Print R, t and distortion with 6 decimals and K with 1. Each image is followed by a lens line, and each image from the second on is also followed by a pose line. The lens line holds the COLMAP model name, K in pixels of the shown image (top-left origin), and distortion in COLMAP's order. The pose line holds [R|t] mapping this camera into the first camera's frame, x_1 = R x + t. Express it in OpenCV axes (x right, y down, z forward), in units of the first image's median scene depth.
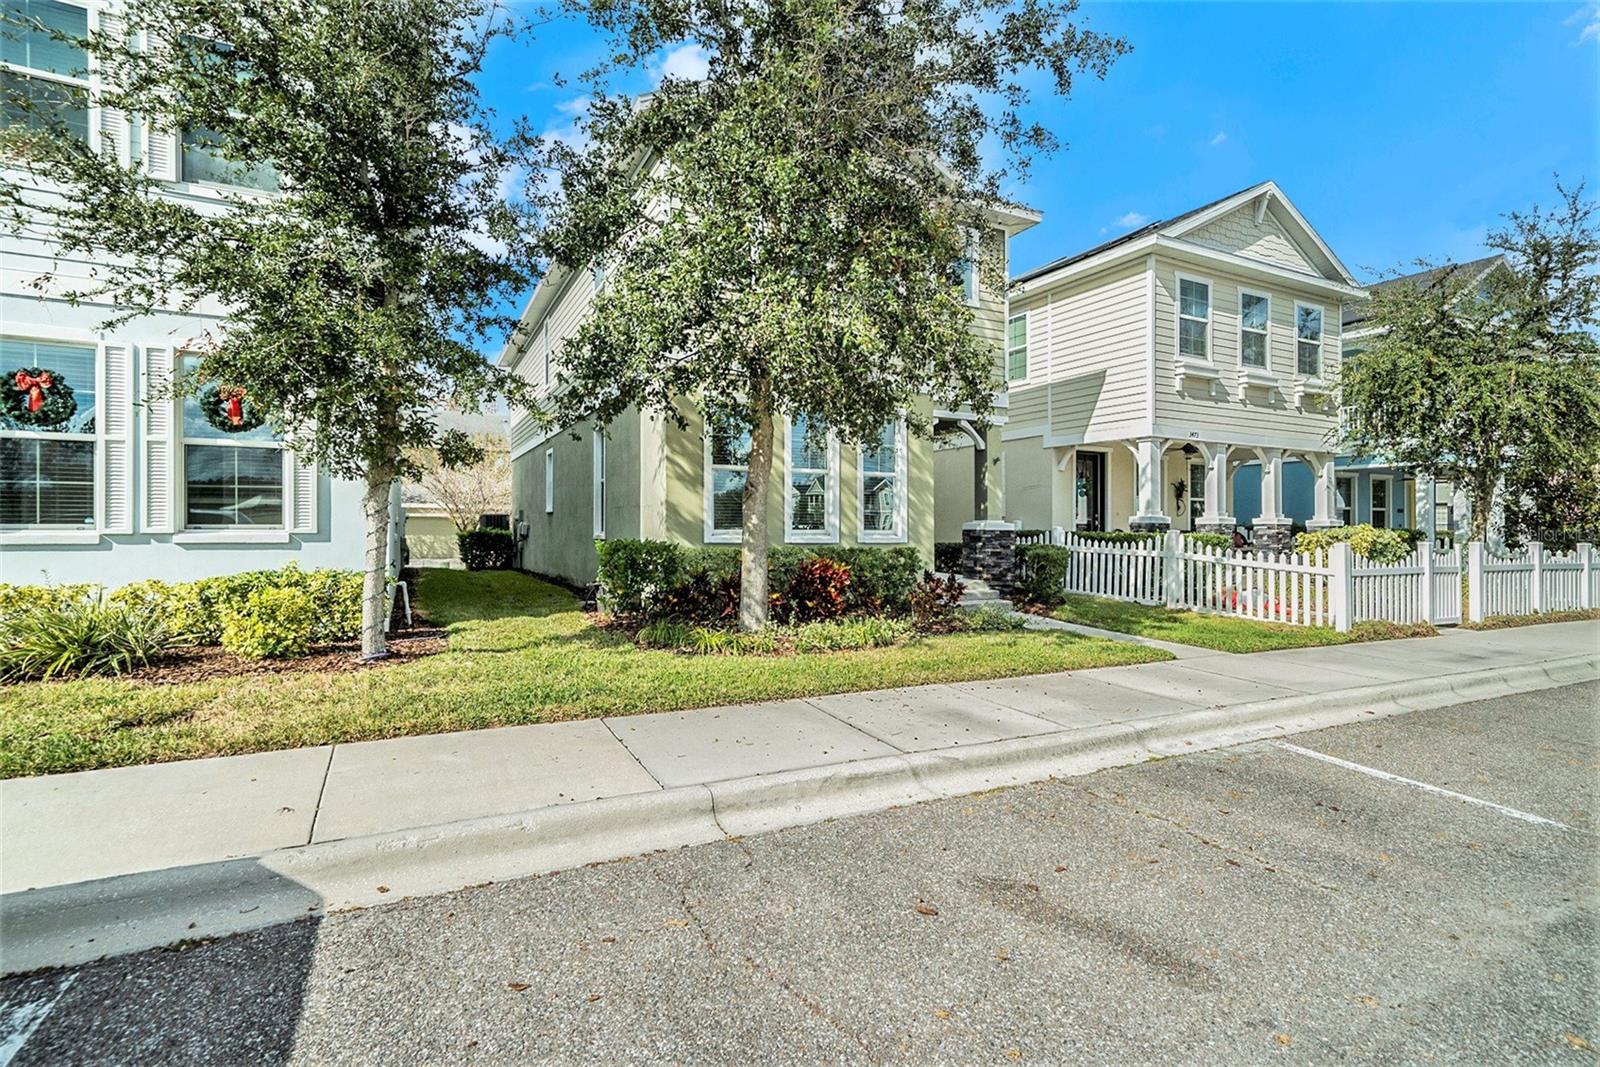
lens RADIAL K [[758.7, 0, 800.0], [0, 758.7, 533.5], [0, 0, 1]] dist [0.022566, 0.000033]
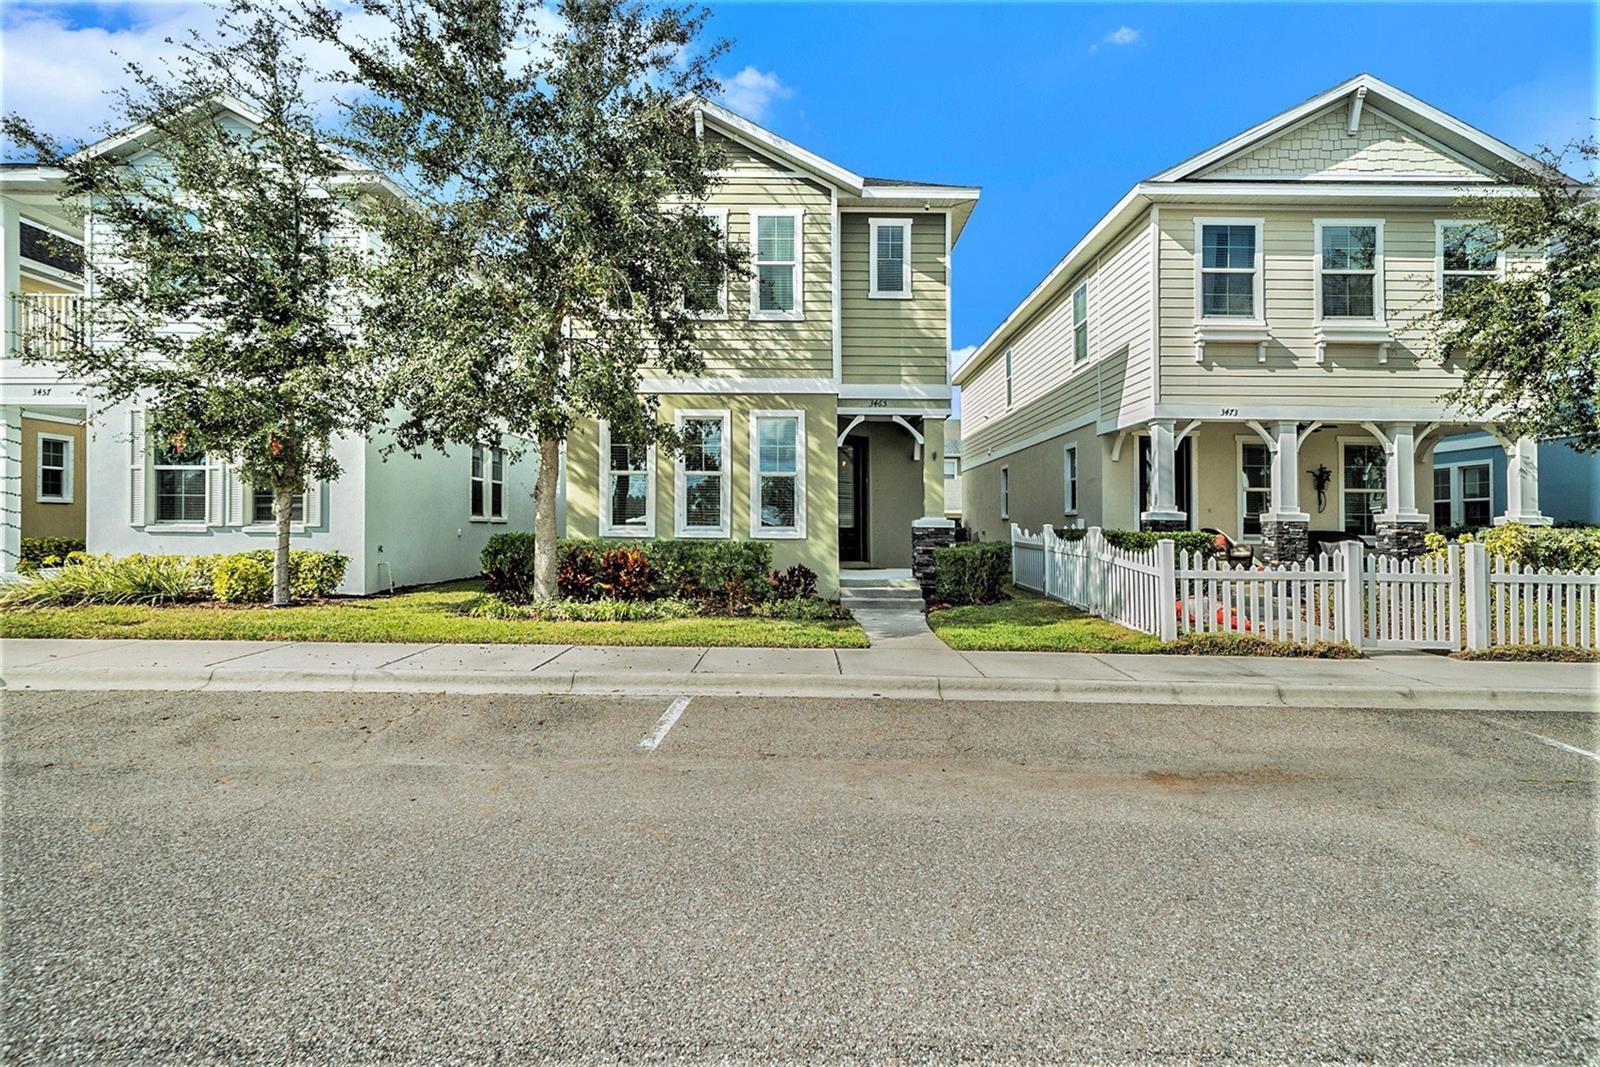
lens RADIAL K [[826.7, 0, 823.5], [0, 826.7, 526.0], [0, 0, 1]] dist [0.059994, 0.000051]
pose [[0.891565, 0.003107, -0.452882, 0.609426], [-0.007935, 0.999930, -0.008760, 0.004740], [0.452823, 0.011404, 0.891527, -0.003402]]
